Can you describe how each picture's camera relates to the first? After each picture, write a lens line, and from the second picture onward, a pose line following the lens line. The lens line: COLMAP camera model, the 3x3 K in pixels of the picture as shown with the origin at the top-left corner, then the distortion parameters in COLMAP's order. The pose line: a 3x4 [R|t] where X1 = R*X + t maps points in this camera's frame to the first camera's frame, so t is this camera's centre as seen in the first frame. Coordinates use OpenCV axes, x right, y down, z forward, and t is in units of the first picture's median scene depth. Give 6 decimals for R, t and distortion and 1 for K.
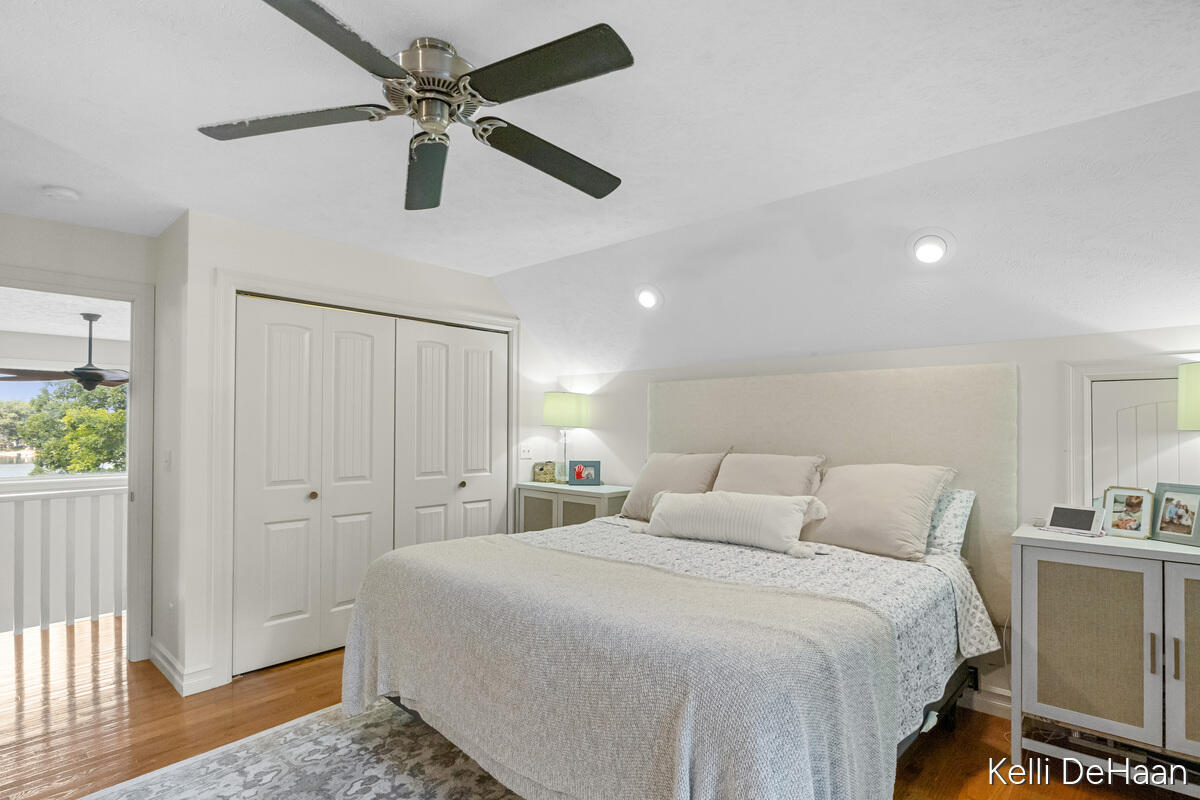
lens RADIAL K [[607.8, 0, 594.8], [0, 607.8, 412.6], [0, 0, 1]] dist [-0.006506, -0.000522]
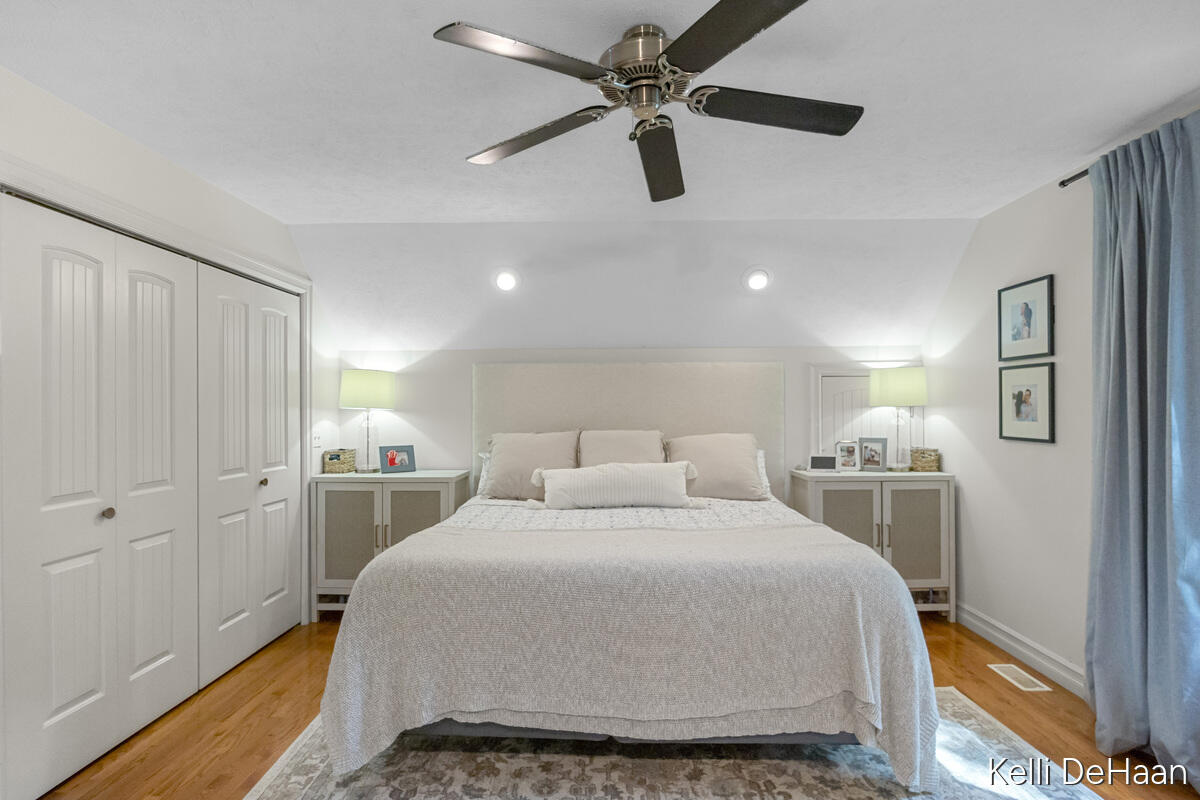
lens RADIAL K [[607.8, 0, 608.0], [0, 607.8, 401.6], [0, 0, 1]] dist [-0.006506, -0.000522]
pose [[0.742718, 0.000187, 0.669604, -0.547775], [-0.007456, 0.999940, 0.007991, 0.004658], [-0.669563, -0.010927, 0.742675, 0.153006]]
